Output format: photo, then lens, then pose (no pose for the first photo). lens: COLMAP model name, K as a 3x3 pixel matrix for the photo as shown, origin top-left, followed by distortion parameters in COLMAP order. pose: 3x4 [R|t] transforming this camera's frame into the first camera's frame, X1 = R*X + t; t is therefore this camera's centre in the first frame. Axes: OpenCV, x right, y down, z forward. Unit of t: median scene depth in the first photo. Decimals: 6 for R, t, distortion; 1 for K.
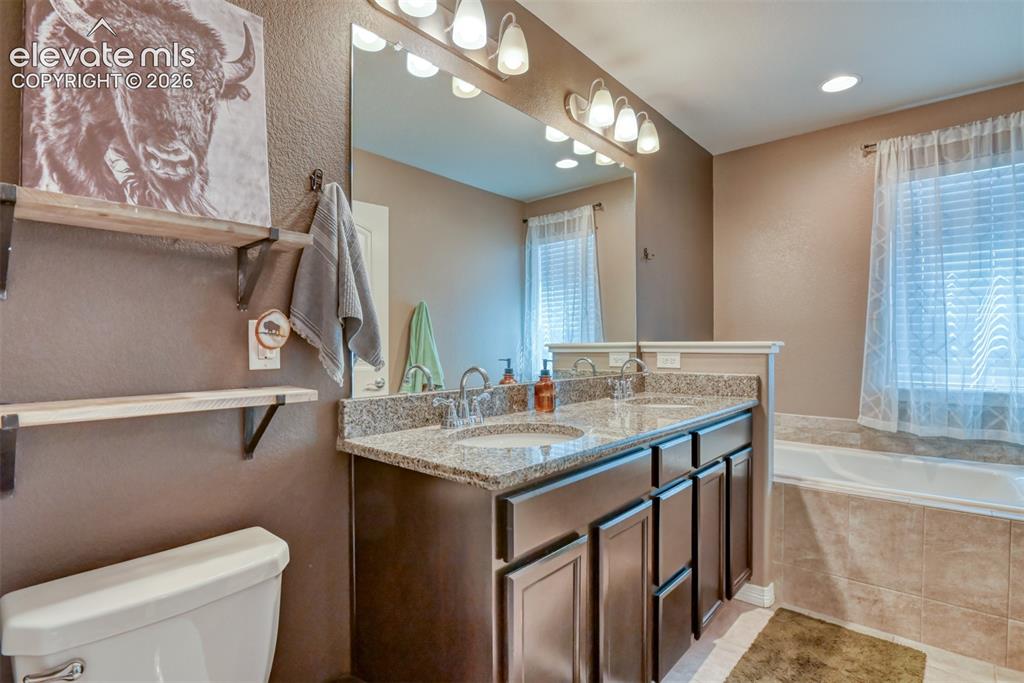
lens RADIAL K [[505.1, 0, 522.5], [0, 505.1, 335.4], [0, 0, 1]] dist [-0.022769, -0.000330]
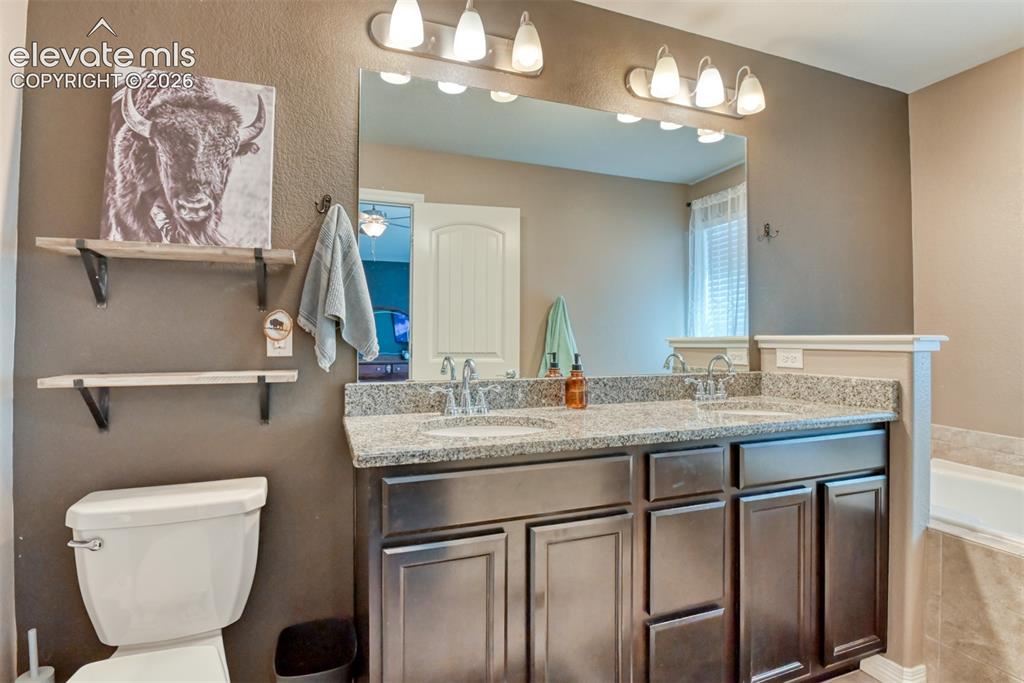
lens RADIAL K [[509.3, 0, 513.0], [0, 509.3, 321.4], [0, 0, 1]] dist [-0.021835, -0.000554]
pose [[0.880355, -0.012651, -0.474147, 0.662002], [0.005131, 0.999840, -0.017152, 0.003093], [0.474288, 0.012667, 0.880279, 0.140830]]
